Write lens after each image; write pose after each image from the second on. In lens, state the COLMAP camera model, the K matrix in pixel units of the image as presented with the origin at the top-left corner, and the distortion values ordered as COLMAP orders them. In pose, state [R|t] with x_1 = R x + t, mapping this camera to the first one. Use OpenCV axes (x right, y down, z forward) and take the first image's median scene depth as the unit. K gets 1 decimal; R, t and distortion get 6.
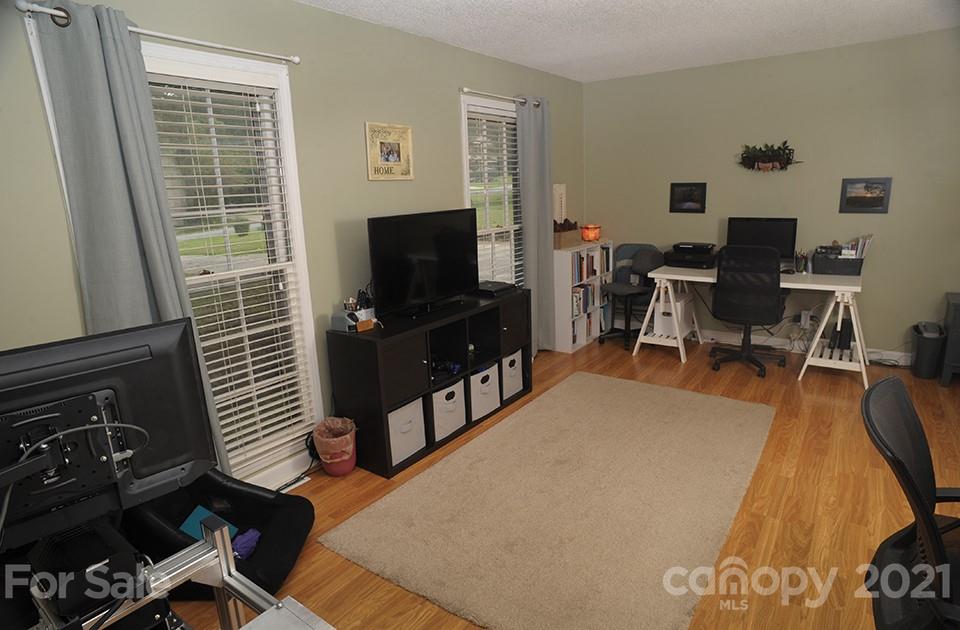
lens RADIAL K [[540.2, 0, 487.4], [0, 540.2, 320.2], [0, 0, 1]] dist [-0.104644, 0.067210]
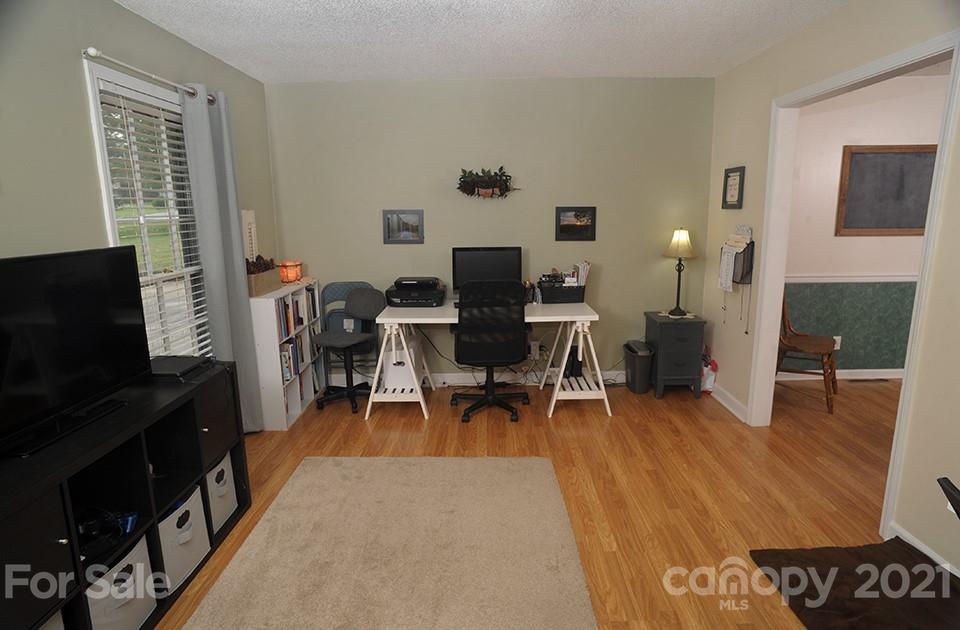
lens RADIAL K [[540.2, 0, 487.4], [0, 540.2, 320.2], [0, 0, 1]] dist [-0.104644, 0.067210]
pose [[0.813660, -0.090995, 0.574175, -0.035316], [0.120973, 0.992555, -0.014130, -0.055520], [-0.568615, 0.080956, 0.818610, 0.239842]]
